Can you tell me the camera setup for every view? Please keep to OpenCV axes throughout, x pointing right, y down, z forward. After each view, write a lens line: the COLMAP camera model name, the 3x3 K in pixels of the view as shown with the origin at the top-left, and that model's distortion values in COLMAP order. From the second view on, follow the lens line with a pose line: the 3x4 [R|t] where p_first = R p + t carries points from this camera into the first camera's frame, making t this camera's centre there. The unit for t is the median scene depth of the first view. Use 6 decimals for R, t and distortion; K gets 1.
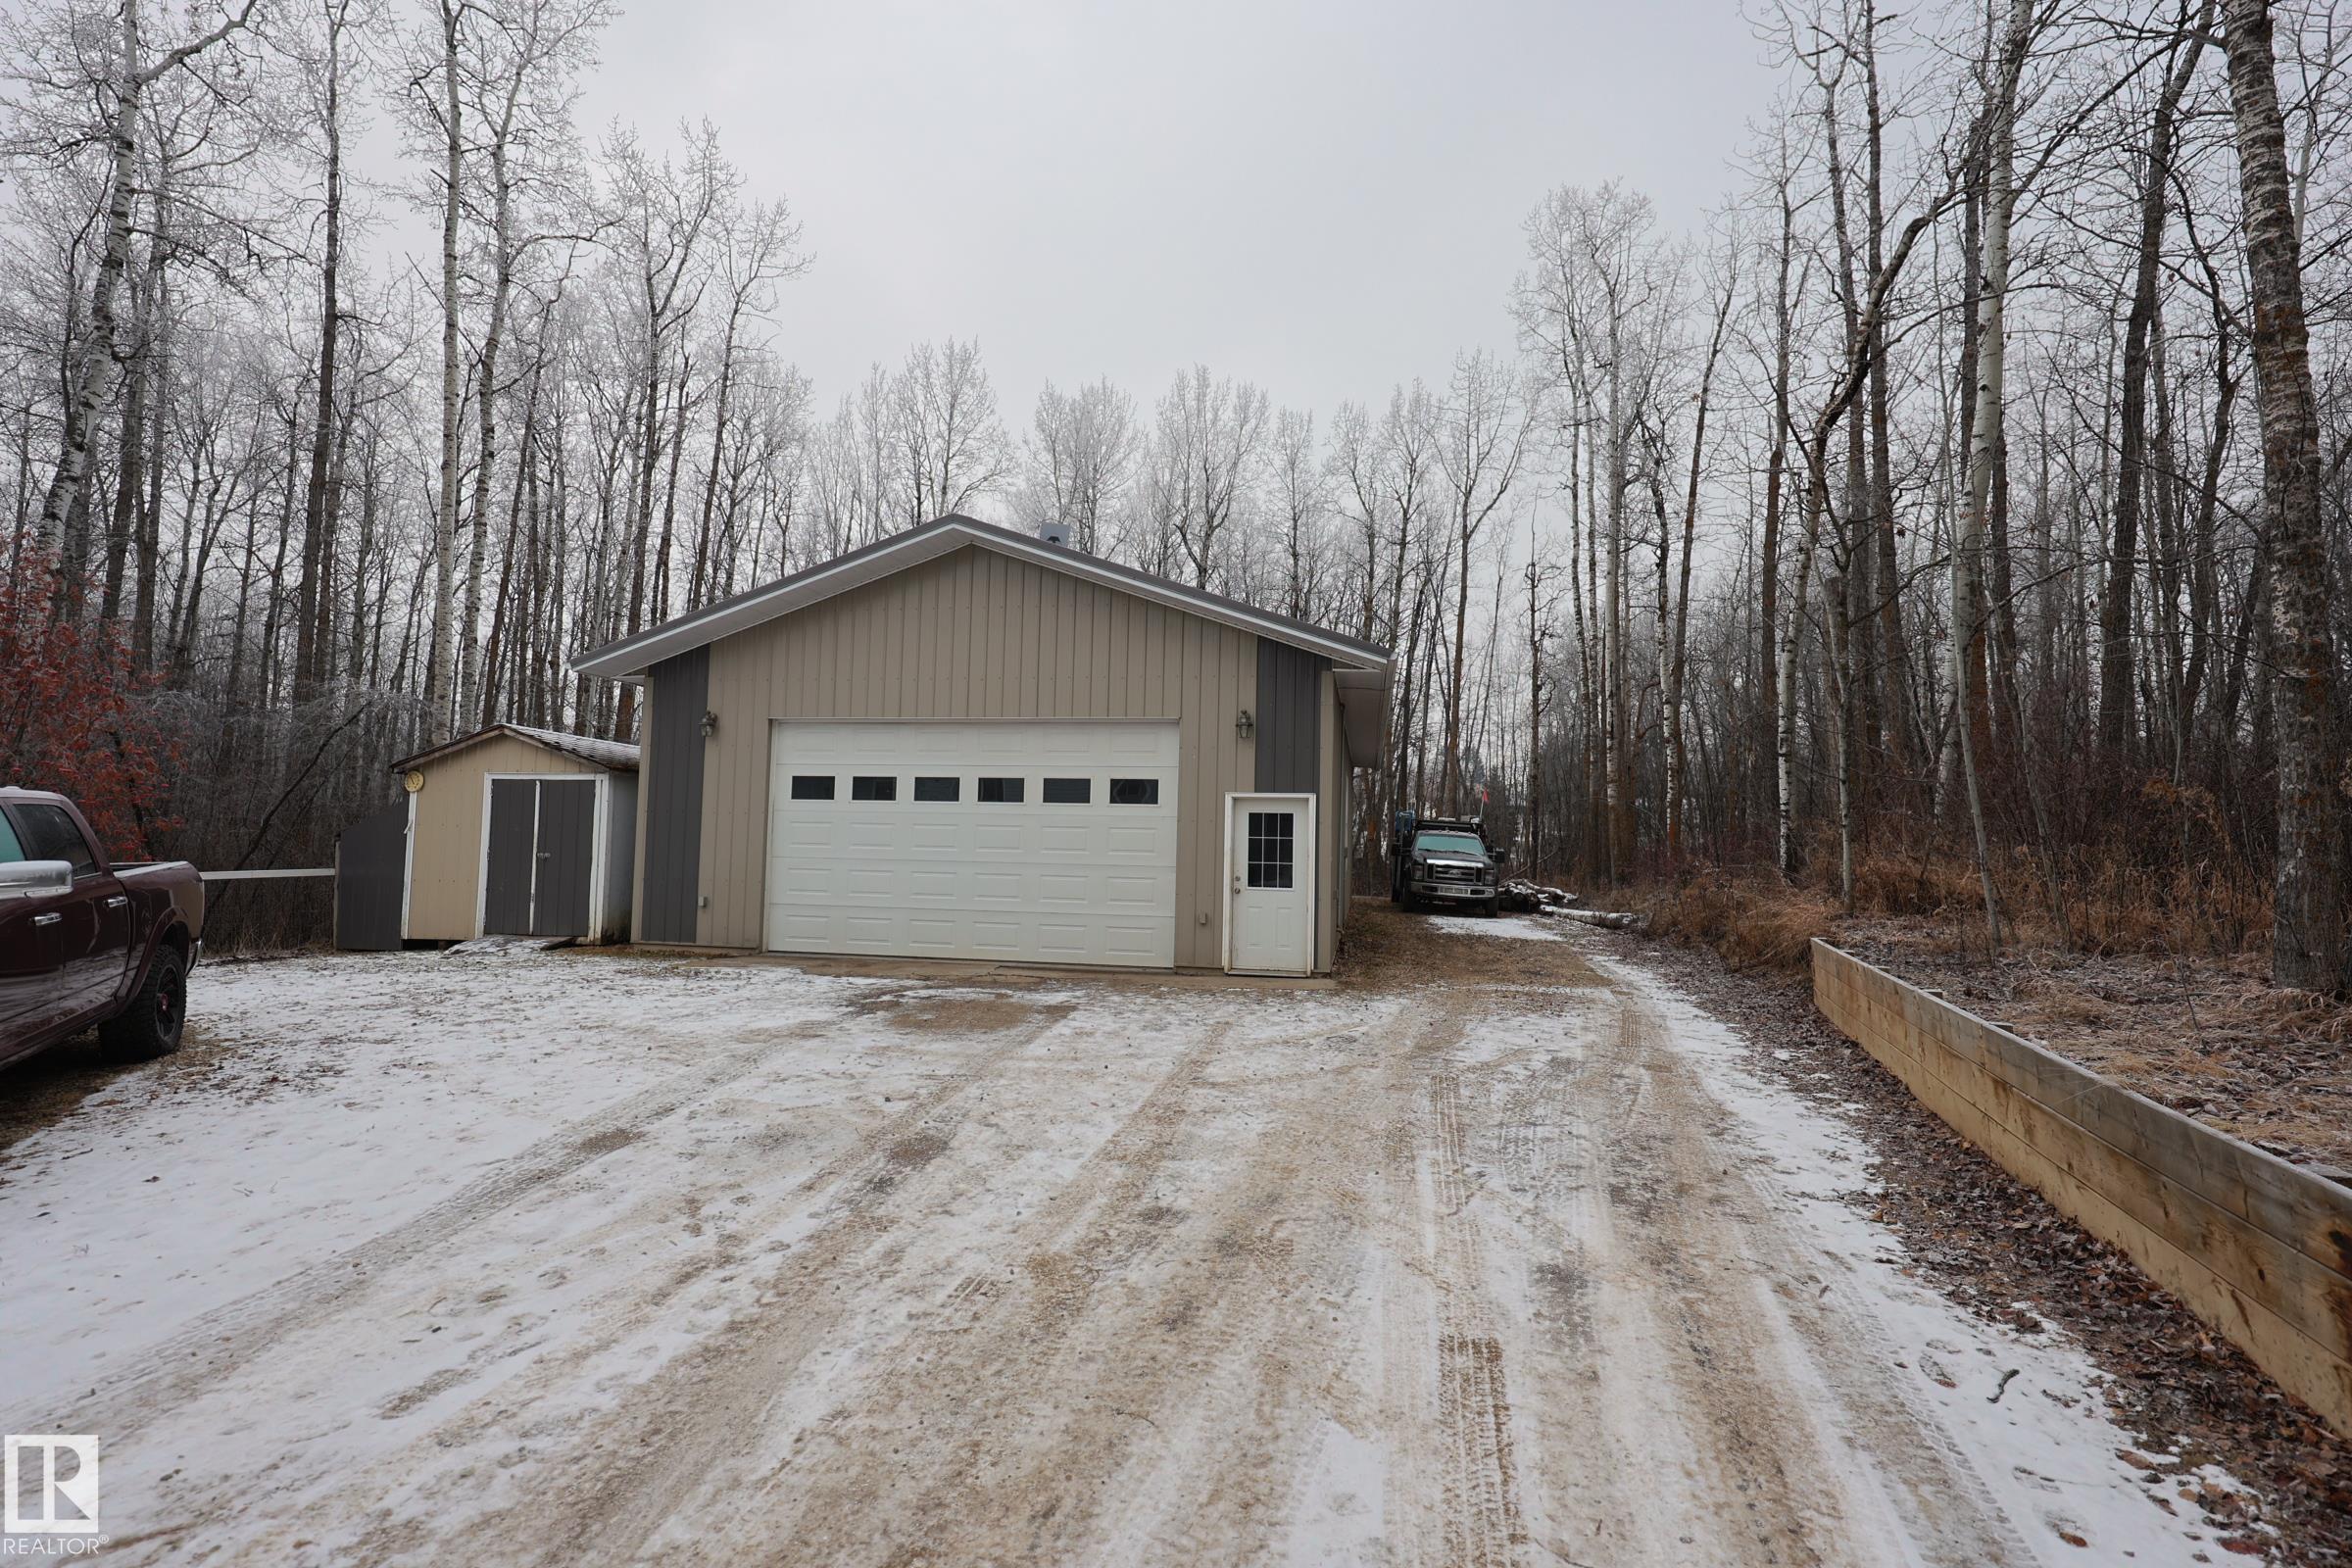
lens RADIAL K [[997.3, 0, 1183.5], [0, 997.3, 797.4], [0, 0, 1]] dist [-0.002400, 0.000637]
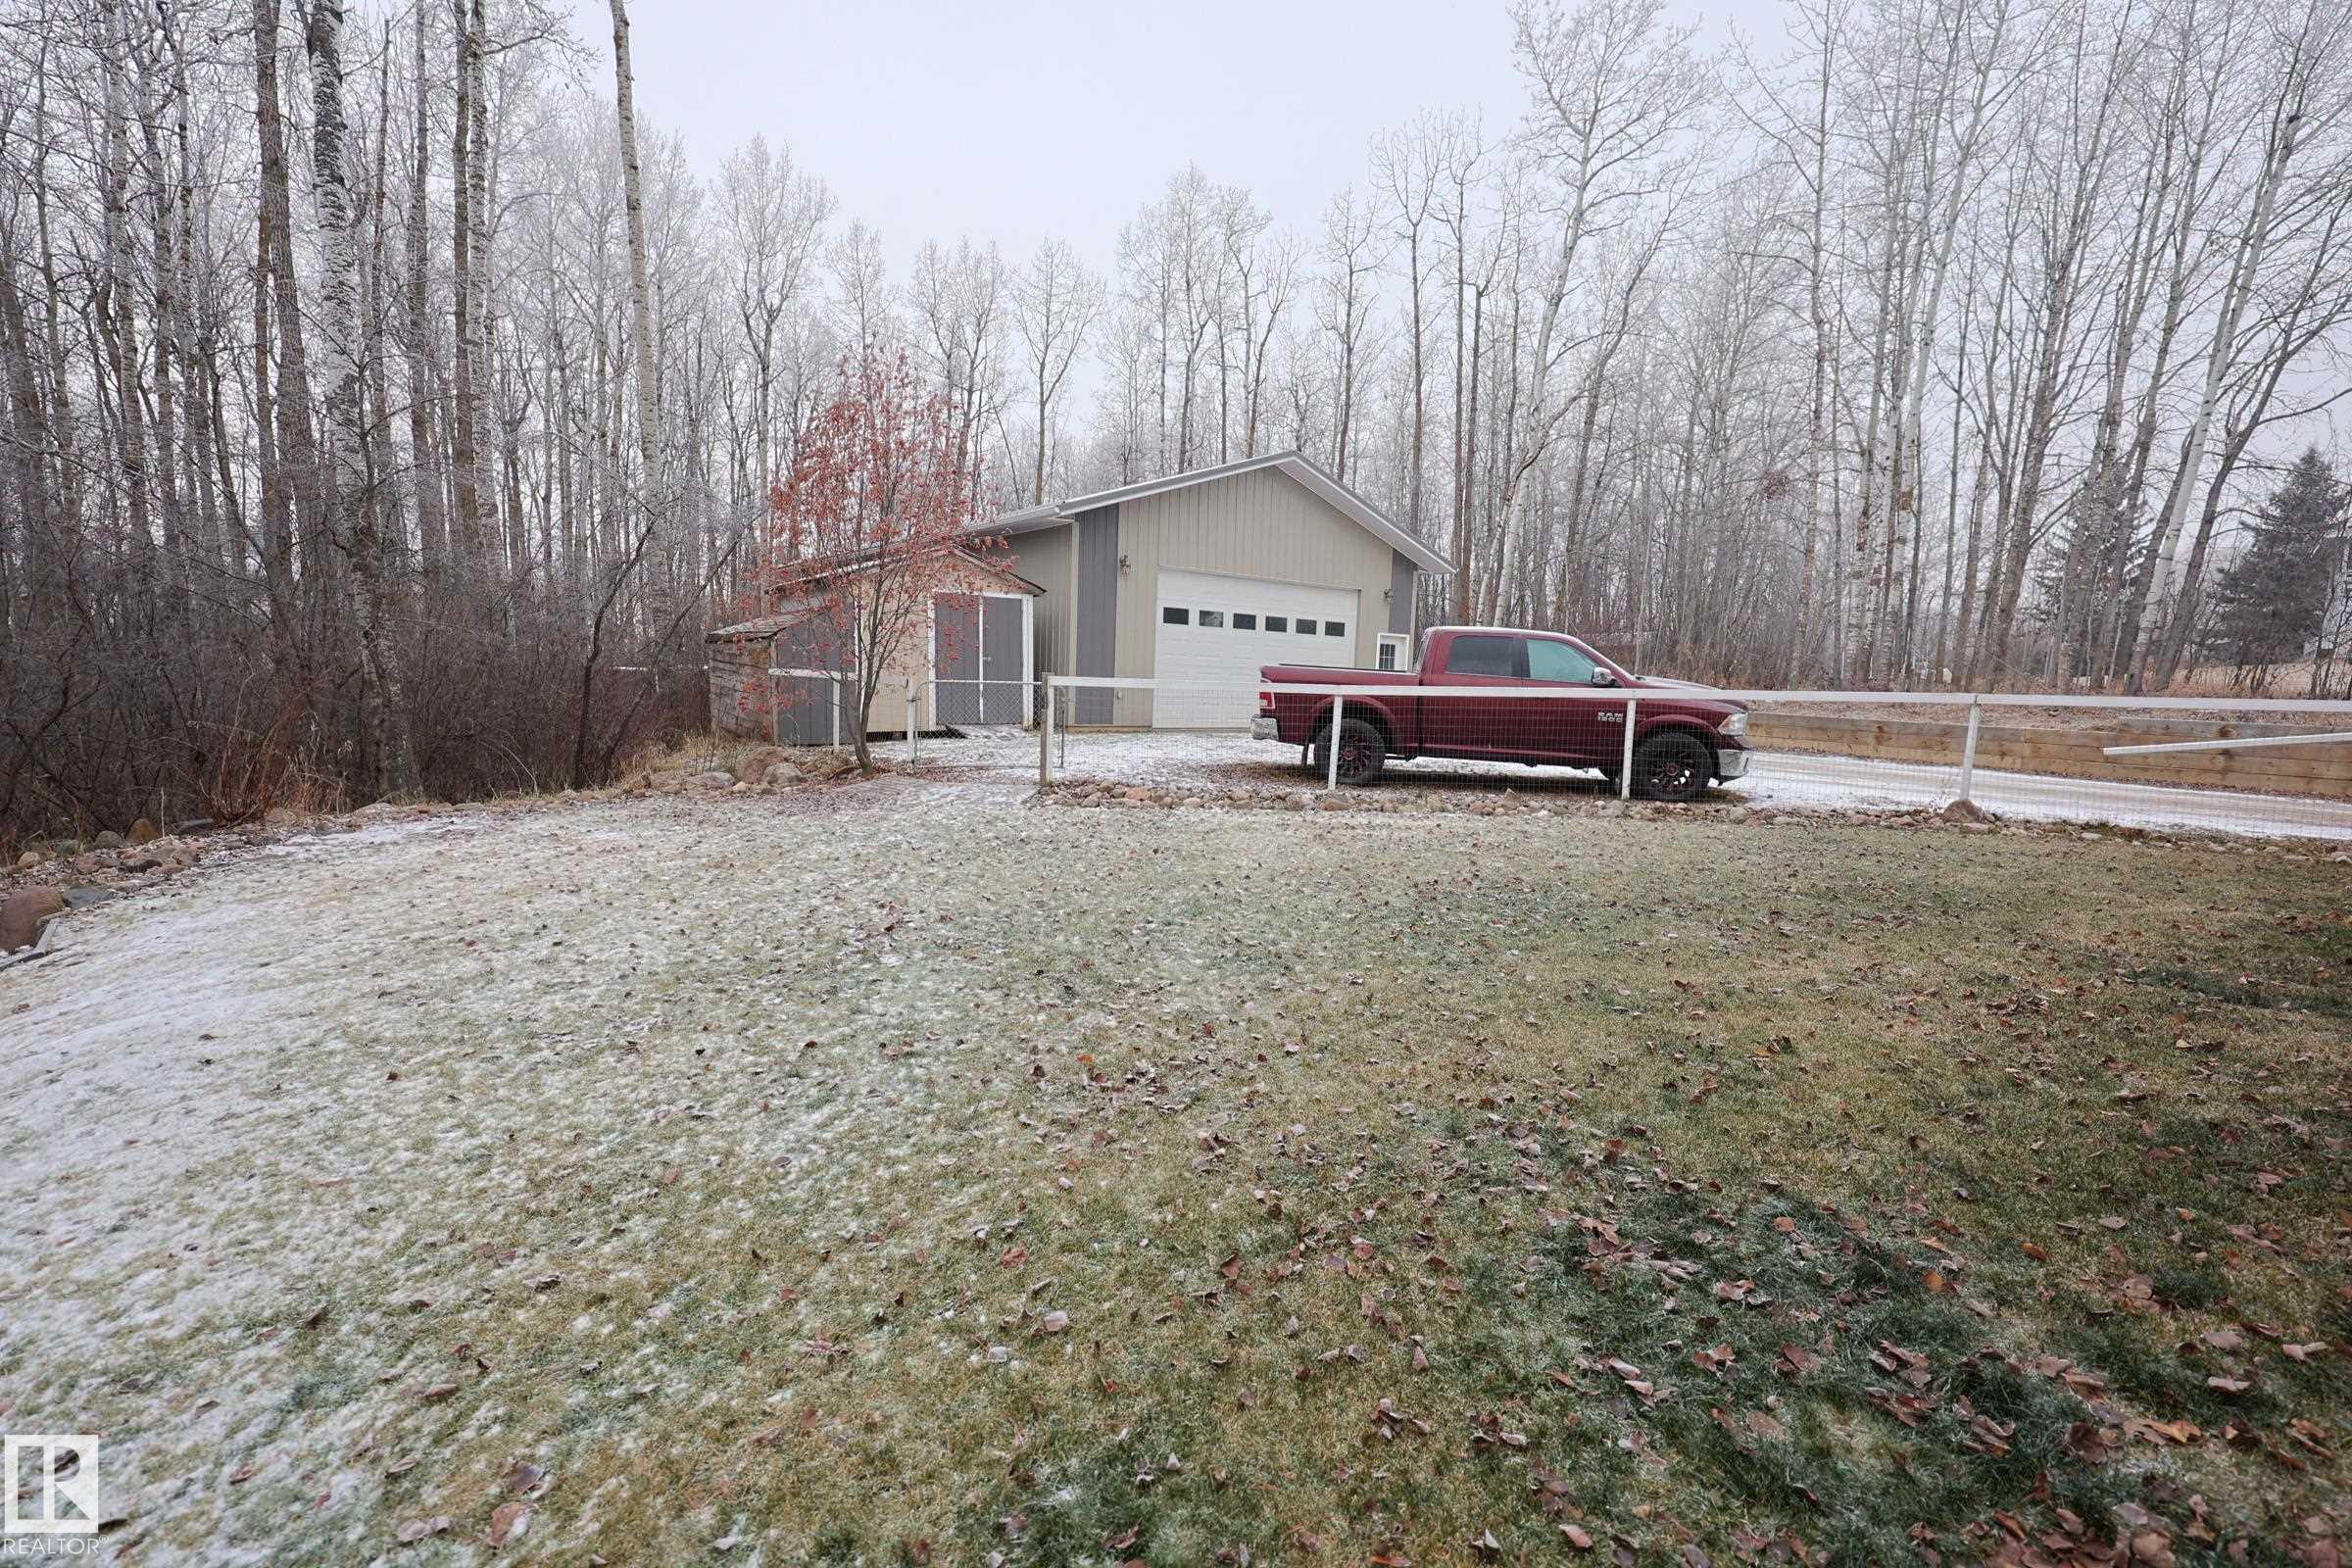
lens RADIAL K [[997.3, 0, 1189.3], [0, 997.3, 793.0], [0, 0, 1]] dist [-0.002400, 0.000637]
pose [[0.683958, -0.077709, 0.725371, -1.208670], [-0.055276, 0.985932, 0.157743, 0.012680], [-0.727424, -0.147985, 0.670041, -0.043986]]
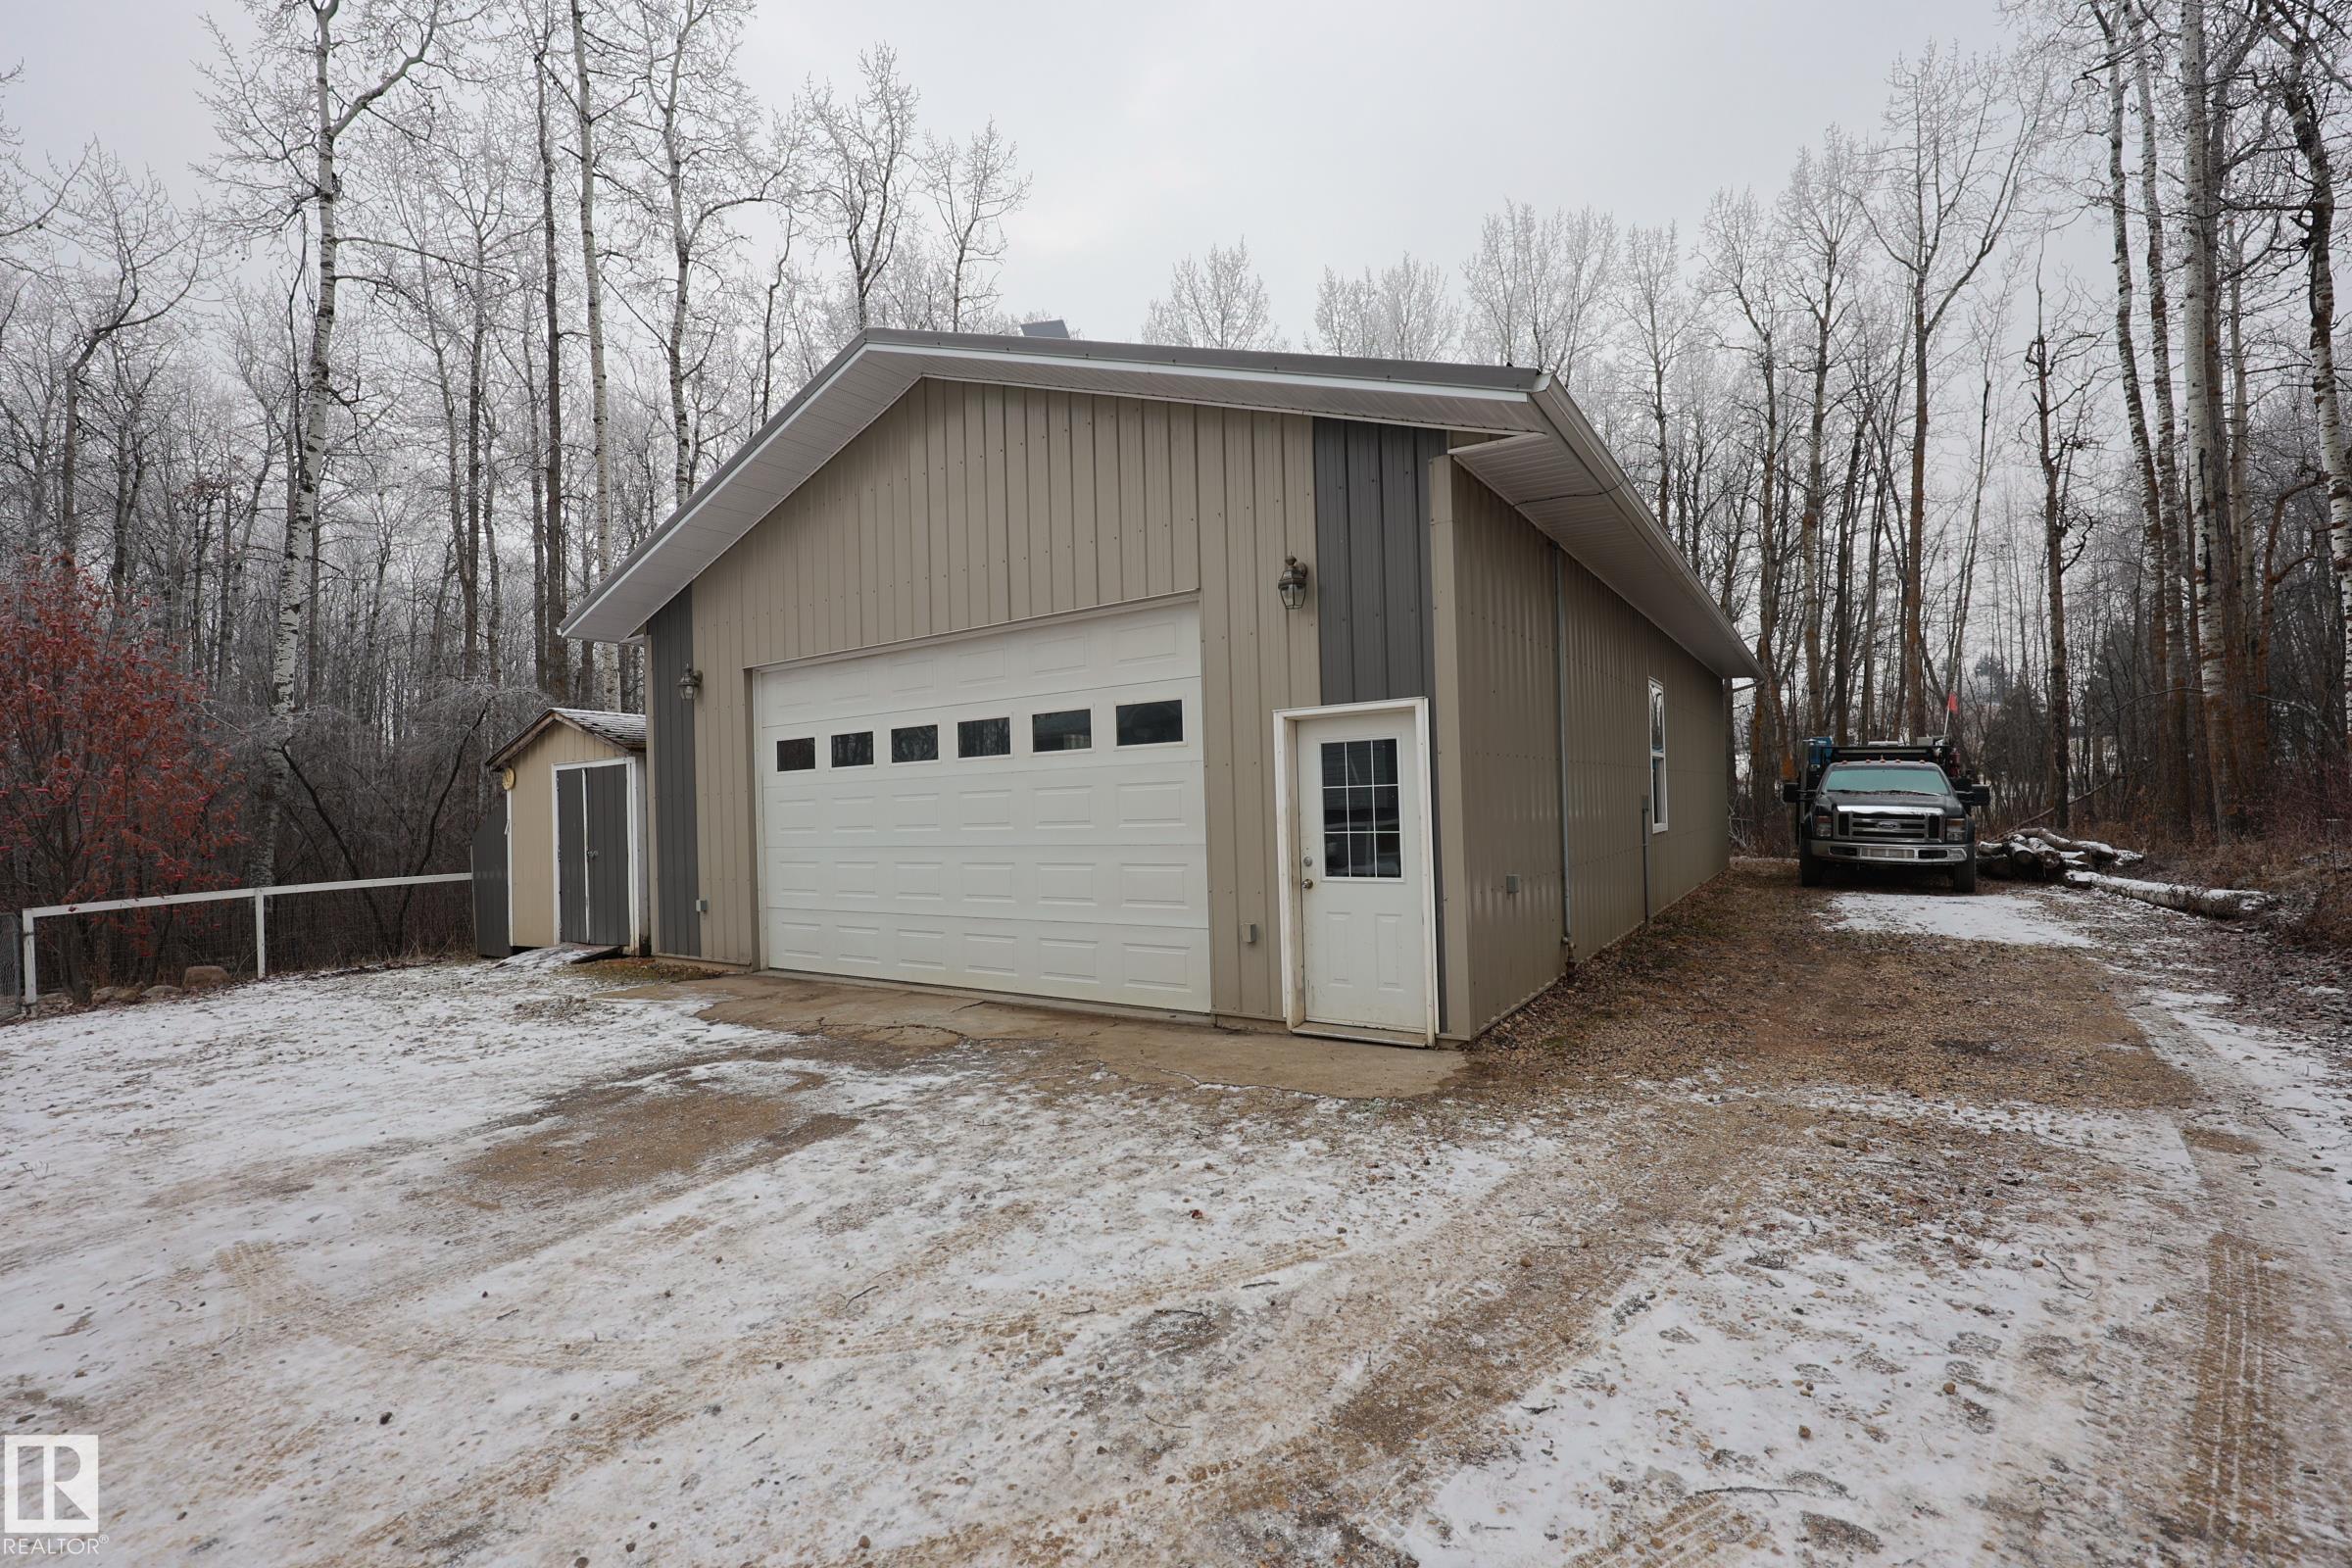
lens RADIAL K [[997.3, 0, 1182.8], [0, 997.3, 801.3], [0, 0, 1]] dist [-0.002400, 0.000637]
pose [[0.916609, -0.051237, -0.396487, 0.161994], [0.066516, 0.997475, 0.024873, 0.021594], [0.394212, -0.049172, 0.917703, 0.347440]]
